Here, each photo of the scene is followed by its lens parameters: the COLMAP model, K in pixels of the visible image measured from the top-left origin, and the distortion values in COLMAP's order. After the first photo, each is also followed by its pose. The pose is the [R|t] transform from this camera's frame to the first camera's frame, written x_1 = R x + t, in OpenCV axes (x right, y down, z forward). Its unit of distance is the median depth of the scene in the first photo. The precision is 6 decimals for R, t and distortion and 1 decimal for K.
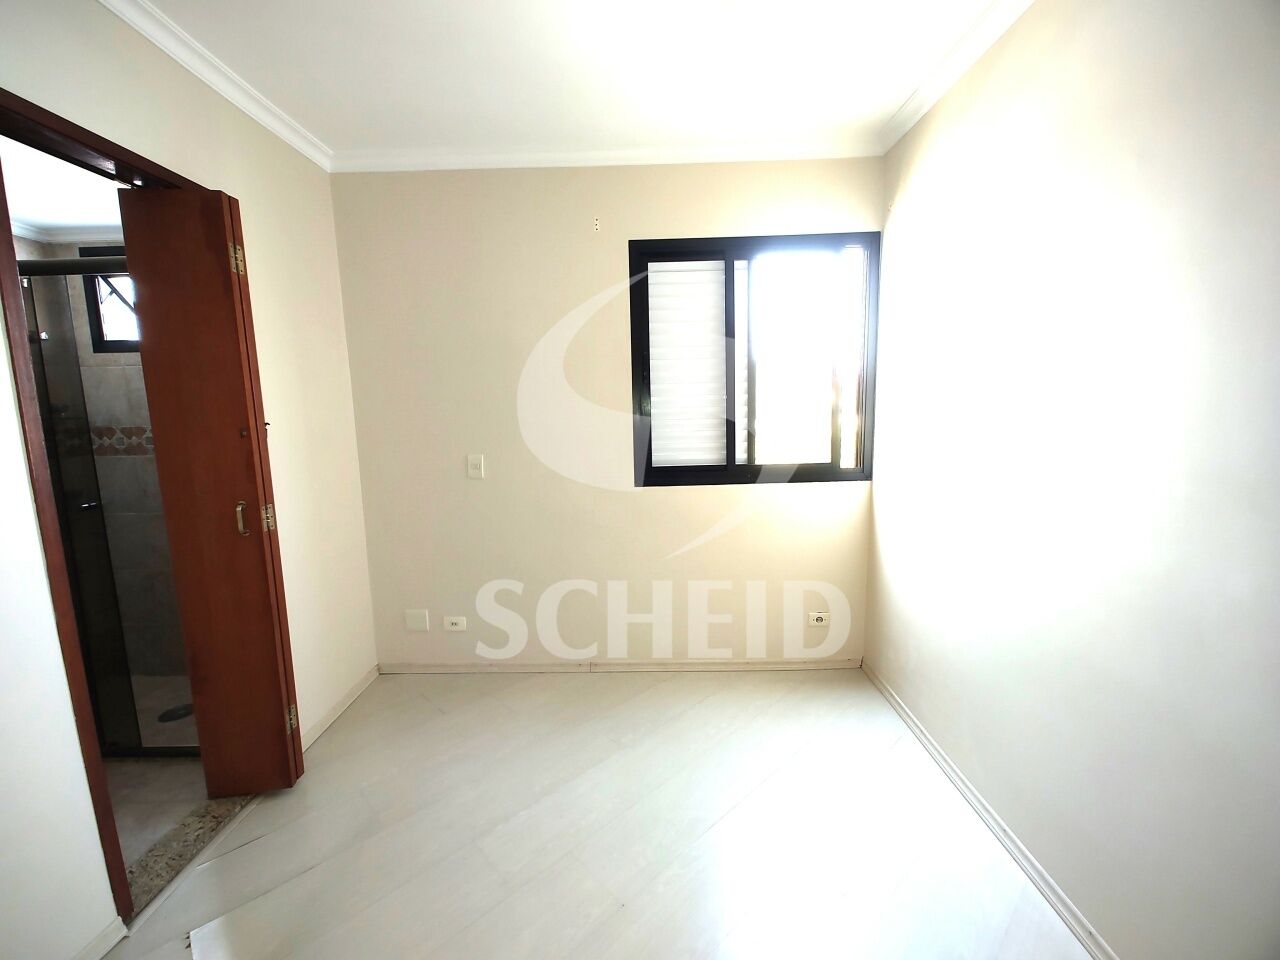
lens RADIAL K [[524.3, 0, 640.7], [0, 524.3, 483.7], [0, 0, 1]] dist [-0.002621, -0.002317]
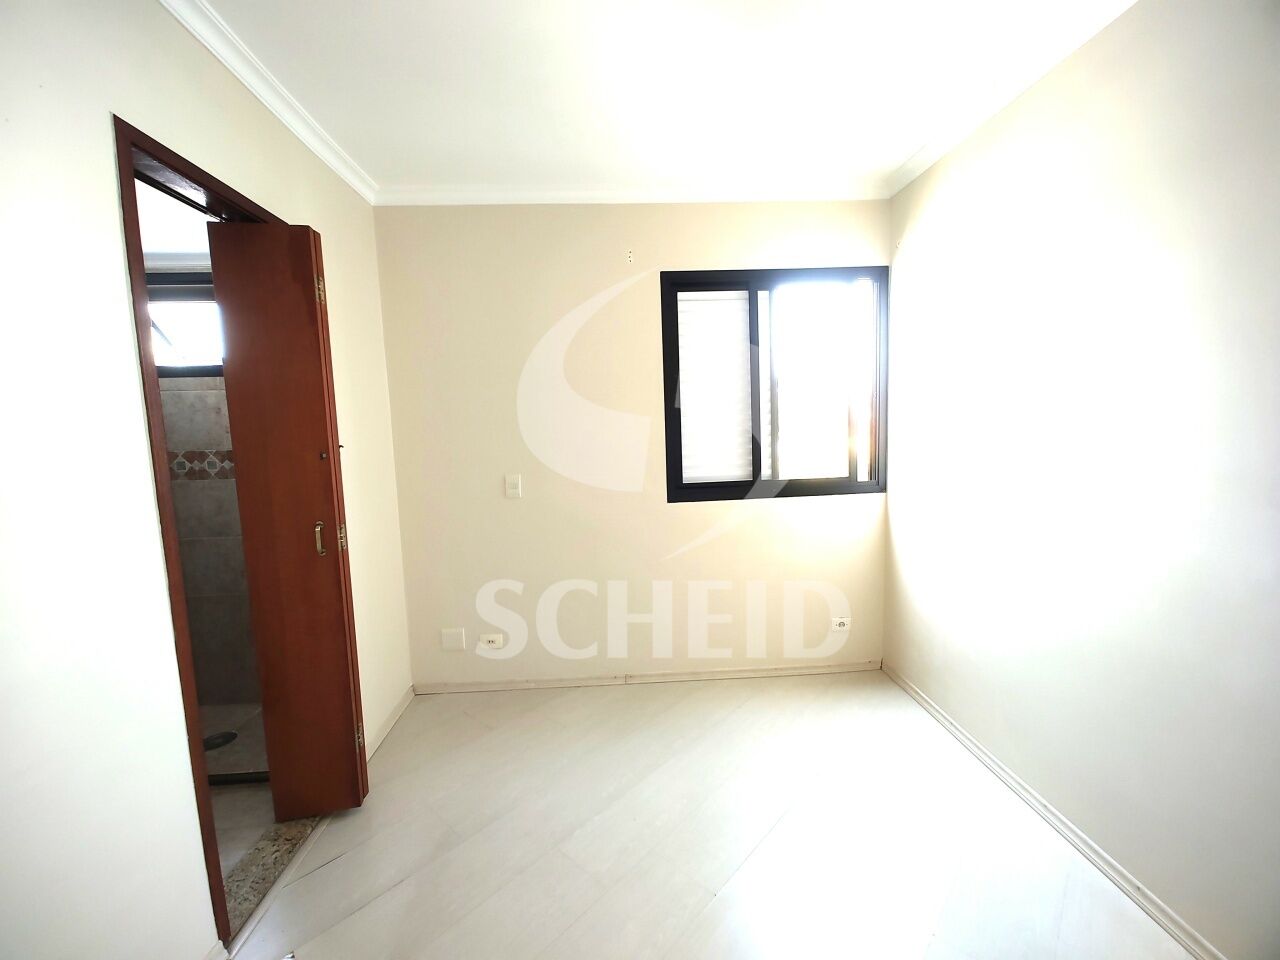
lens RADIAL K [[524.3, 0, 636.0], [0, 524.3, 484.2], [0, 0, 1]] dist [-0.002621, -0.002317]
pose [[0.997854, -0.017382, 0.063131, -0.163644], [0.019810, 0.999080, -0.038036, 0.008766], [-0.062412, 0.039205, 0.997280, -0.051490]]
